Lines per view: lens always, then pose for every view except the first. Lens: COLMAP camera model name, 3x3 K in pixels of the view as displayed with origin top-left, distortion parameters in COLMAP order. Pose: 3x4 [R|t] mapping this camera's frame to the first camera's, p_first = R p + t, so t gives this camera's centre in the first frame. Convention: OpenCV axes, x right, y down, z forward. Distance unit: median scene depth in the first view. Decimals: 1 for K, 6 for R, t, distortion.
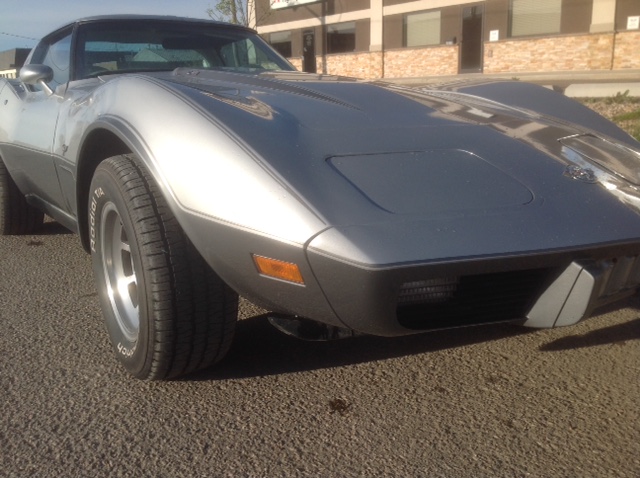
lens RADIAL K [[645.6, 0, 305.5], [0, 645.6, 241.2], [0, 0, 1]] dist [0.201557, -0.226030]
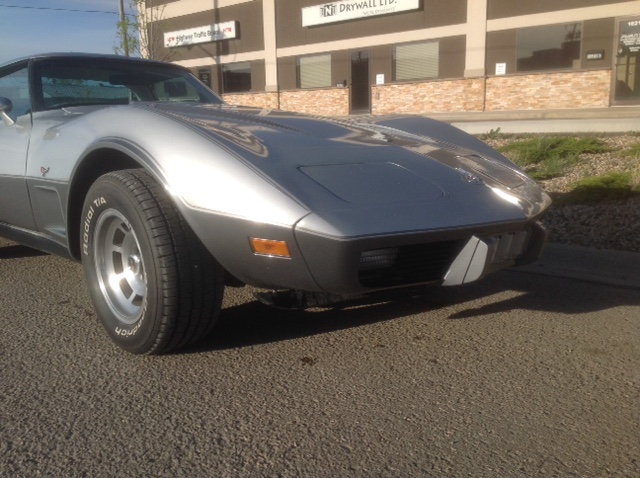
lens RADIAL K [[665.3, 0, 307.4], [0, 665.3, 240.7], [0, 0, 1]] dist [0.302625, -0.292466]
pose [[0.985640, -0.028240, 0.166482, -0.047855], [0.038874, 0.997383, -0.060963, 0.028608], [-0.164325, 0.066559, 0.984158, -0.093855]]
